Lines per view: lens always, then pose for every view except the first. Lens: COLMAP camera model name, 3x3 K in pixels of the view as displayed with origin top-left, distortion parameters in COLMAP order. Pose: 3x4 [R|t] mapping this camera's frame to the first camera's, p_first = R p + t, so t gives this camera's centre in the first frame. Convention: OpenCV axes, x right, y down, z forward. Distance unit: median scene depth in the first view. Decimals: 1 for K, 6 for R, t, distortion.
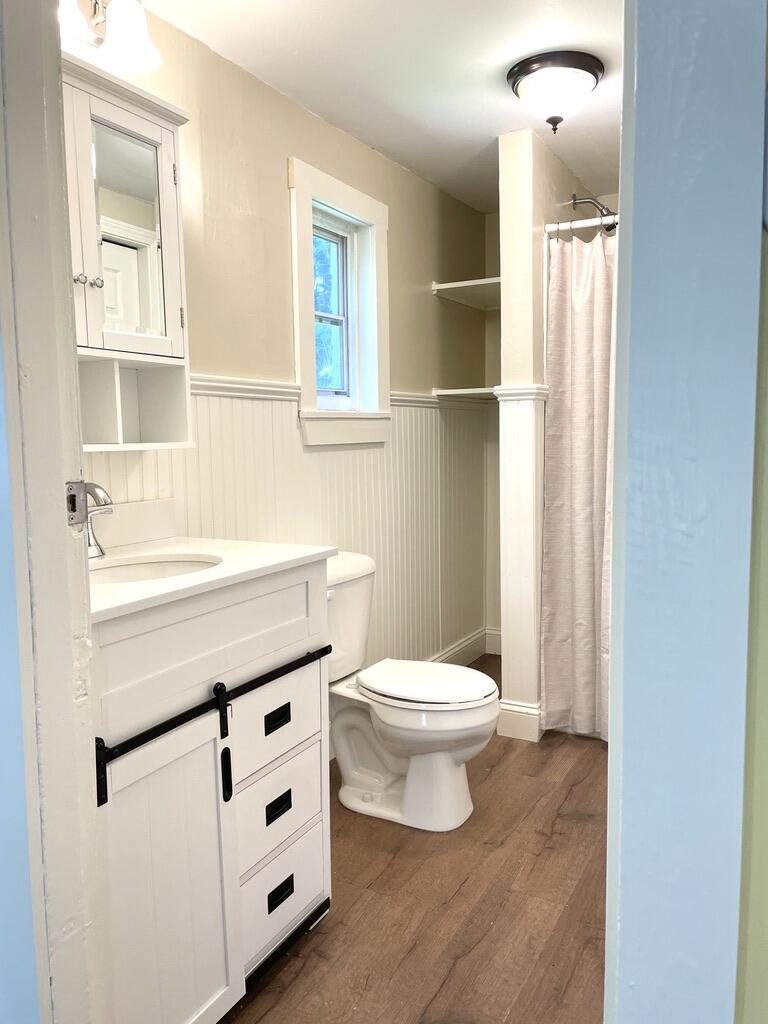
lens RADIAL K [[787.8, 0, 382.4], [0, 787.8, 513.7], [0, 0, 1]] dist [0.101749, -0.113941]
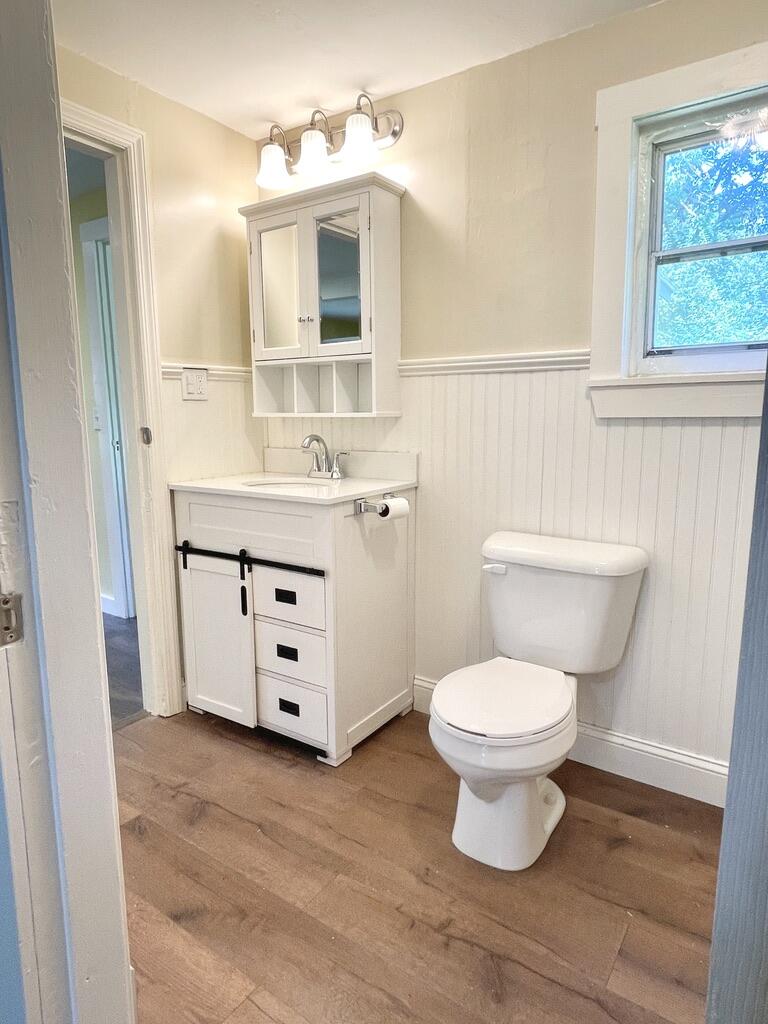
lens RADIAL K [[626.9, 0, 384.0], [0, 626.9, 512.0], [0, 0, 1]] dist [0.002411, -0.000441]
pose [[-0.117151, 0.171312, -0.978227, 0.587397], [-0.091960, 0.978906, 0.182444, -0.080682], [0.988847, 0.111331, -0.098926, 0.761087]]
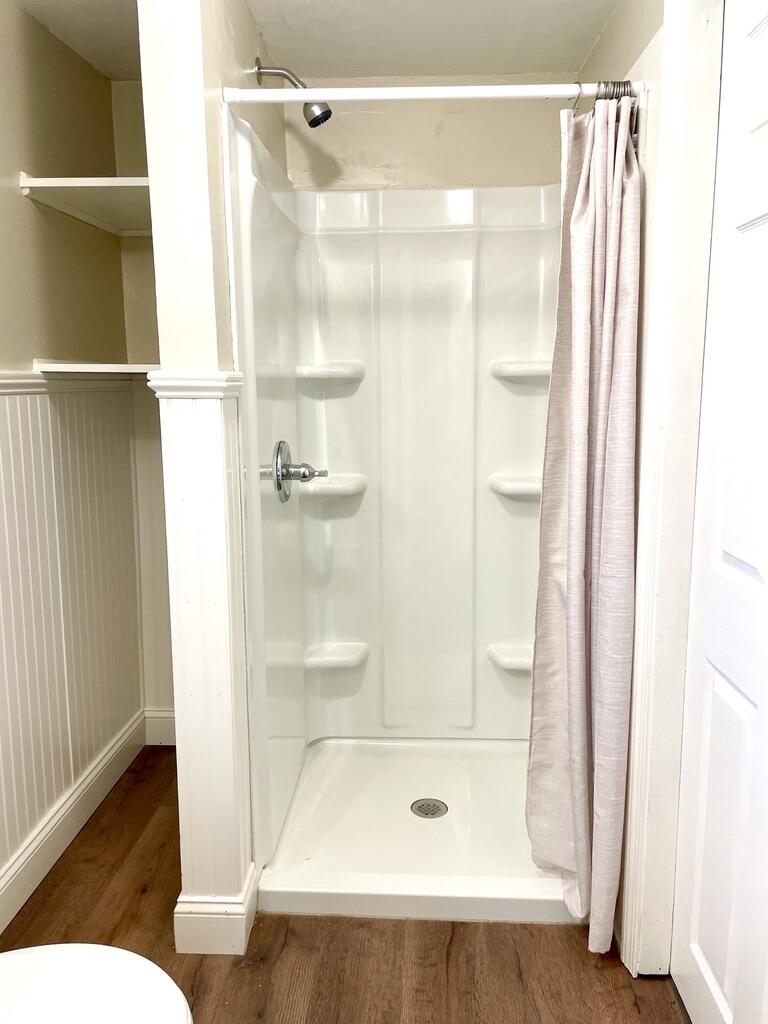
lens RADIAL K [[781.5, 0, 384.0], [0, 781.5, 512.0], [0, 0, 1]] dist [0.081418, -0.105415]
pose [[0.903246, -0.054729, 0.425618, 0.050559], [0.026746, 0.997085, 0.071453, -0.097951], [-0.428288, -0.053156, 0.902077, 0.425976]]
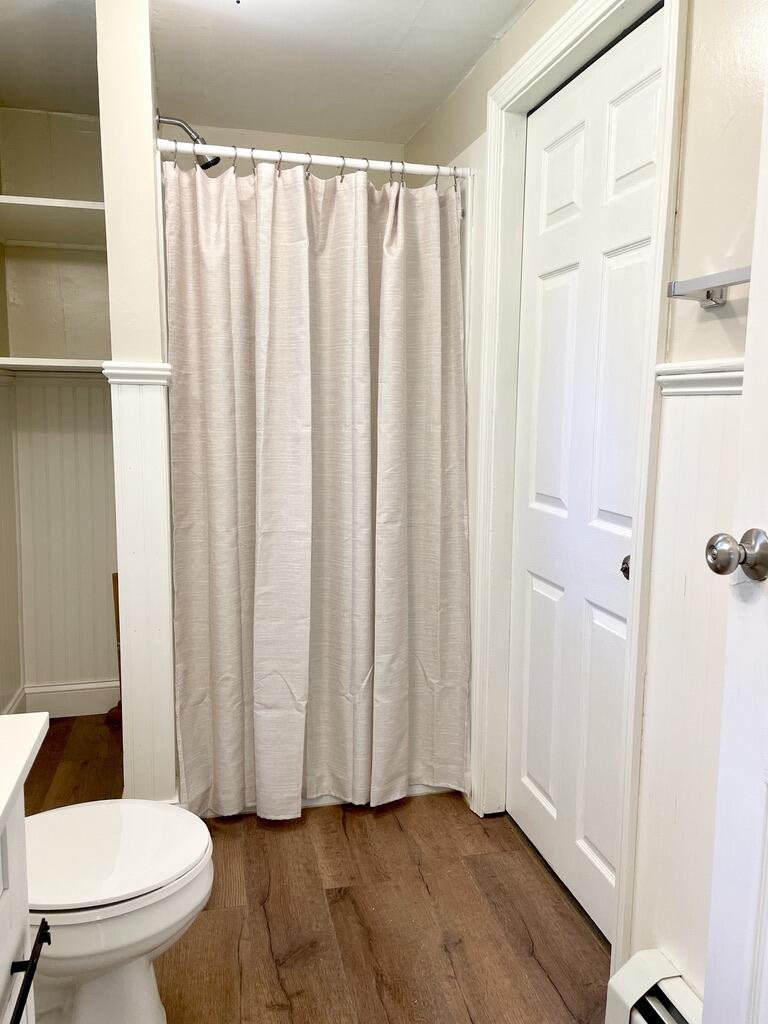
lens RADIAL K [[787.8, 0, 382.4], [0, 787.8, 513.7], [0, 0, 1]] dist [0.101749, -0.113941]
pose [[0.748619, -0.062700, 0.660029, -0.140531], [0.037732, 0.997934, 0.052002, -0.057019], [-0.661926, -0.014026, 0.749438, 0.324433]]
